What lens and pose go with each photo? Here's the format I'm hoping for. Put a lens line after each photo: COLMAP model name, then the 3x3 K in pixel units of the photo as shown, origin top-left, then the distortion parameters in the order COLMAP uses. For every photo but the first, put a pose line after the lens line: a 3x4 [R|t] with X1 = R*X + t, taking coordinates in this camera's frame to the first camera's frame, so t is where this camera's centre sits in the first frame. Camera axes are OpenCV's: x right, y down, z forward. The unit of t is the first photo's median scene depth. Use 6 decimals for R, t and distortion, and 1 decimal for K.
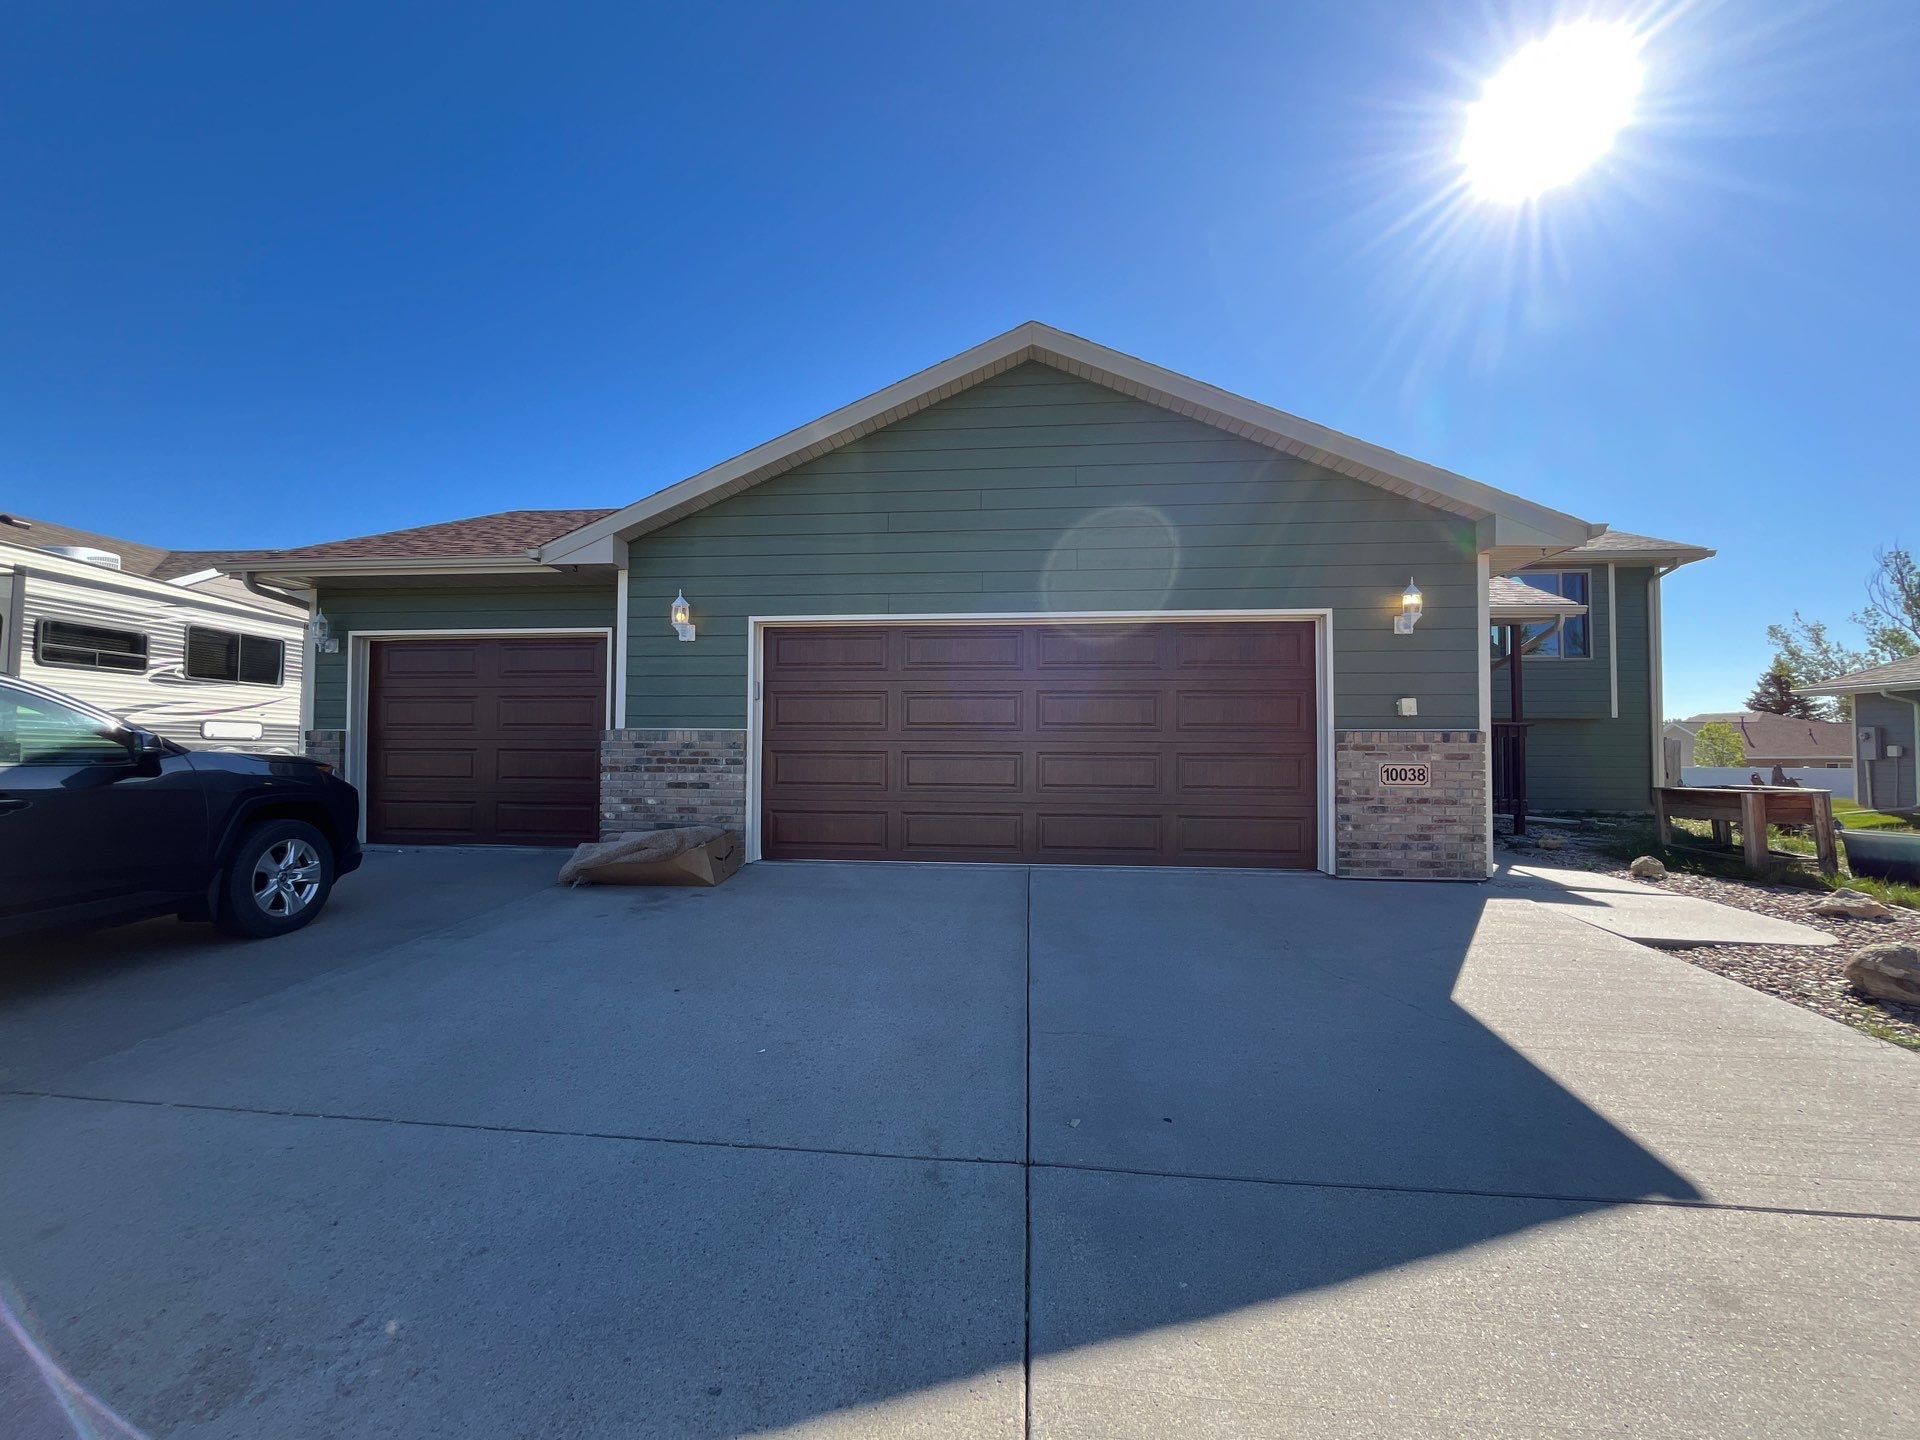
lens RADIAL K [[779.0, 0, 954.1], [0, 779.0, 716.3], [0, 0, 1]] dist [-0.001778, 0.000193]
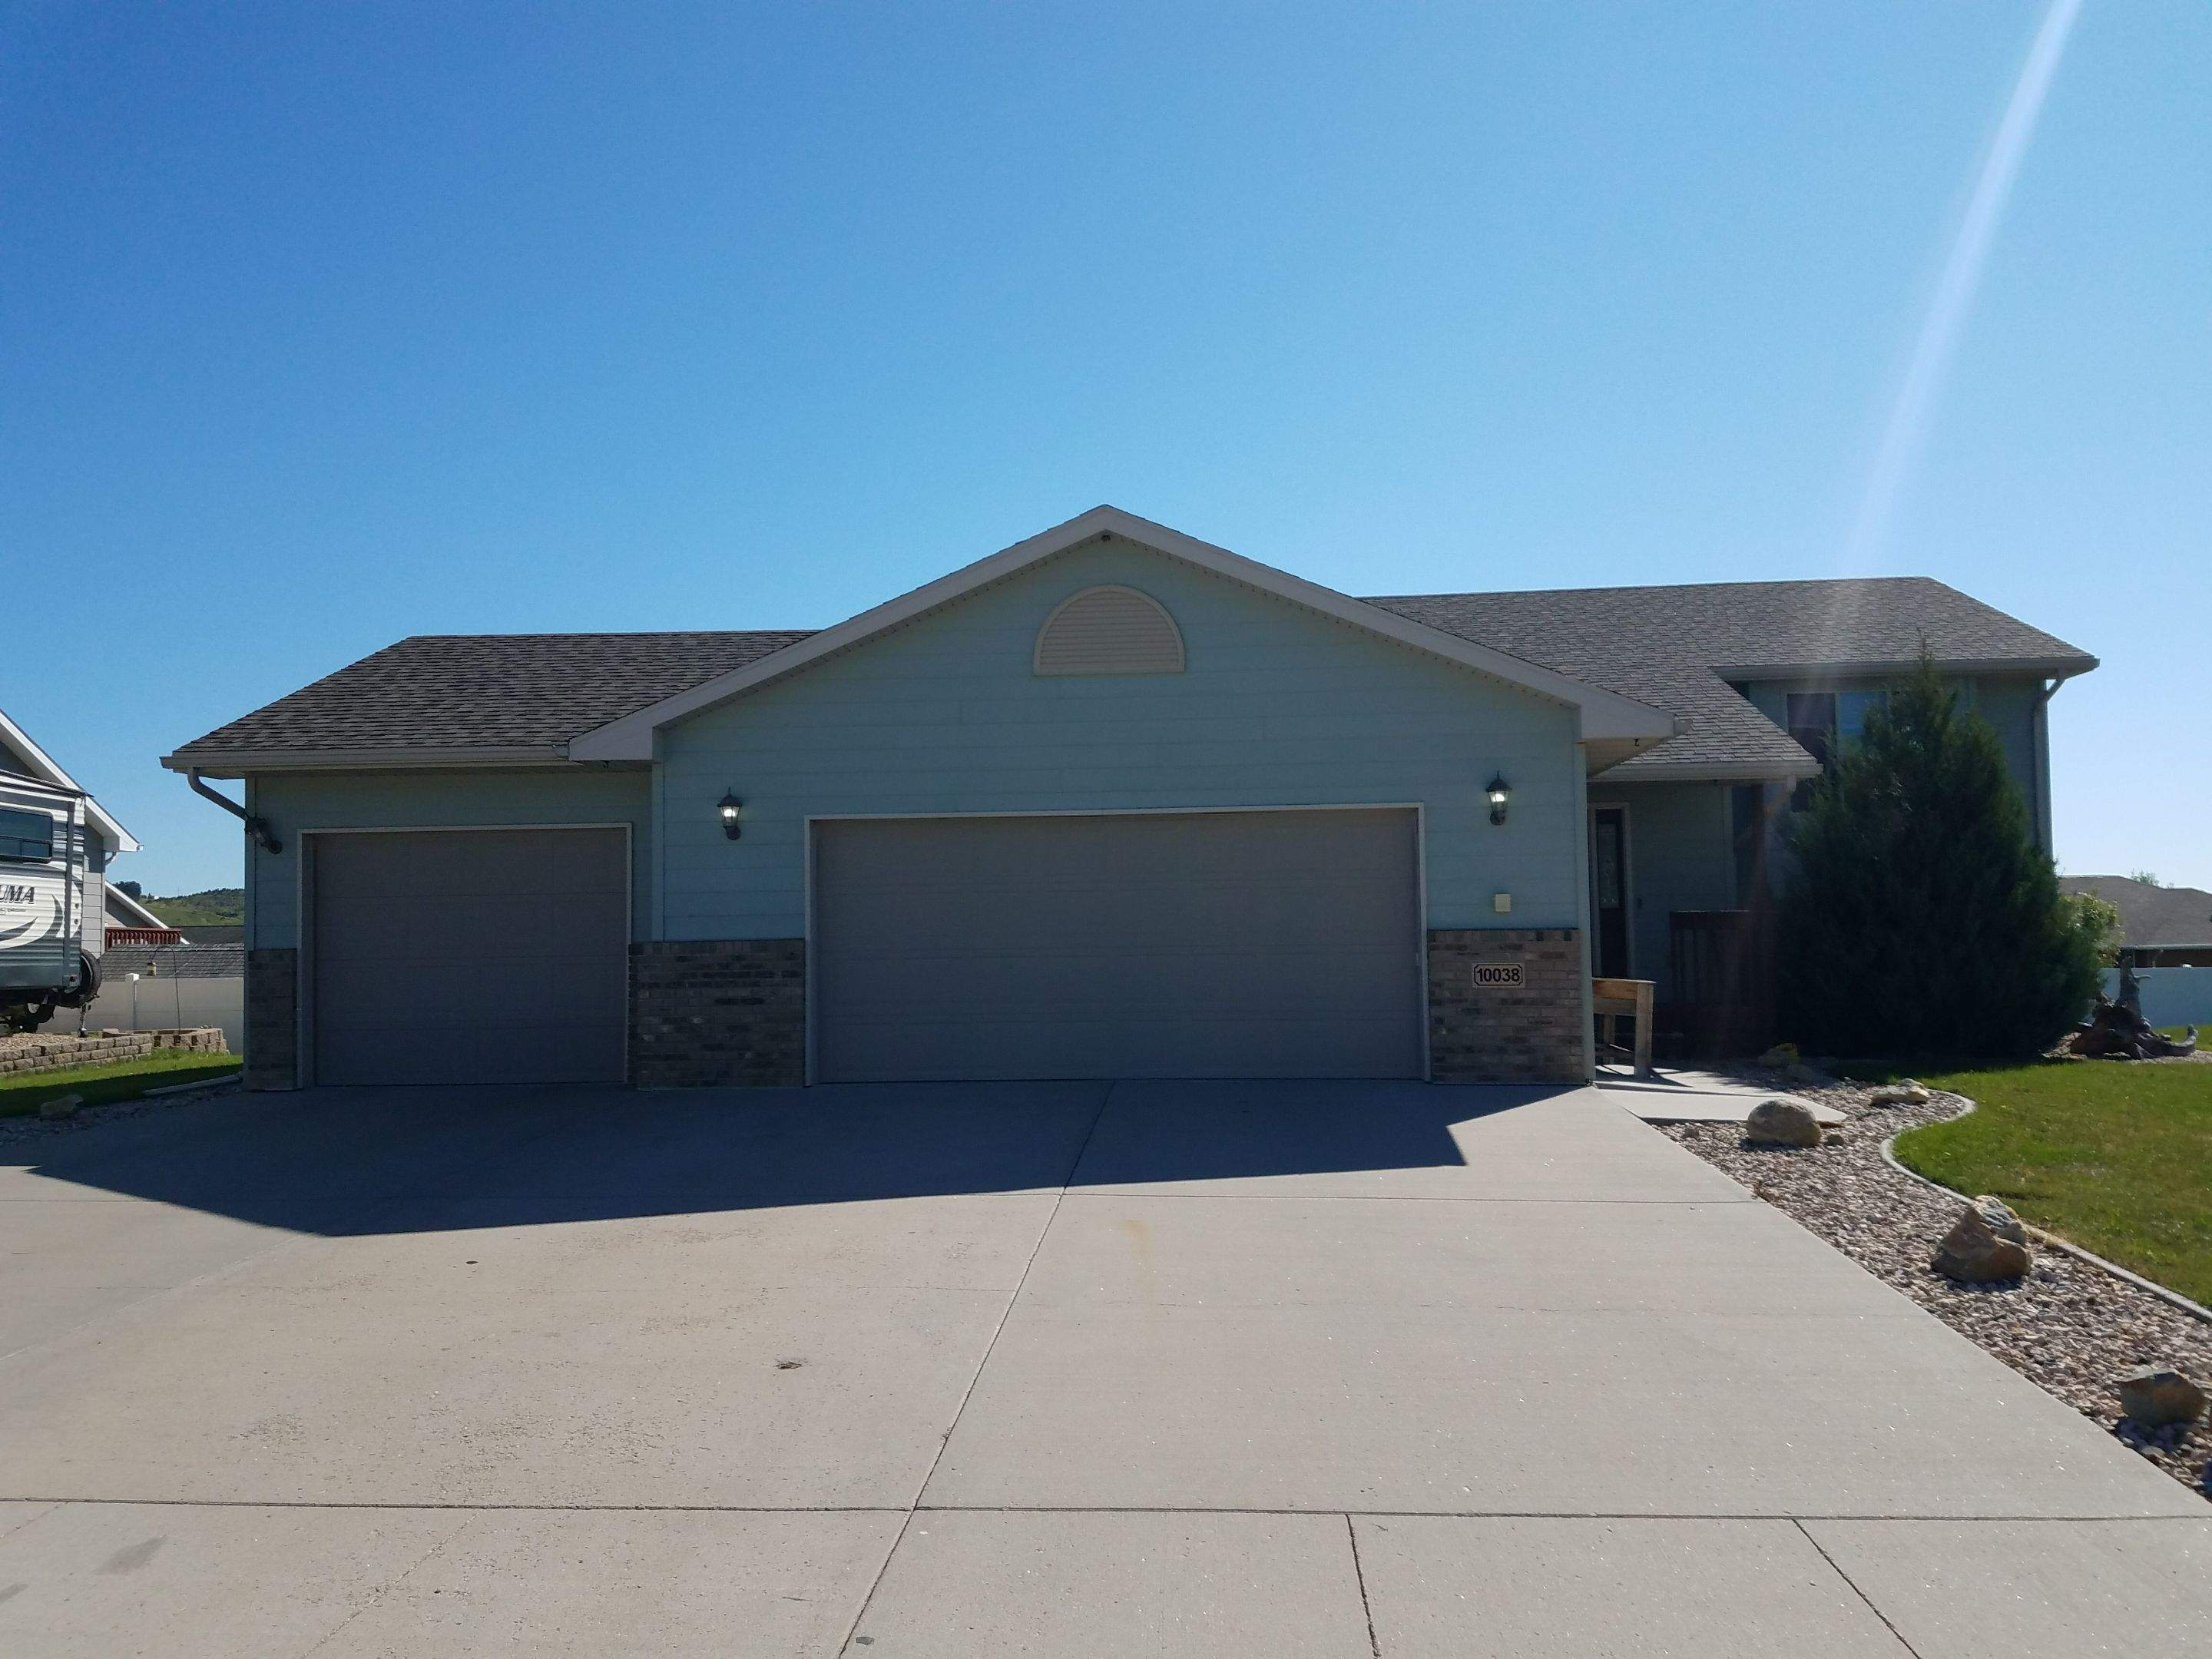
lens RADIAL K [[1635.7, 0, 1075.5], [0, 1635.7, 854.6], [0, 0, 1]] dist [0.280436, -0.548935]
pose [[0.999247, -0.015210, 0.035701, -0.016001], [0.016117, 0.999551, -0.025272, -0.030089], [-0.035301, 0.025828, 0.999043, -1.034156]]
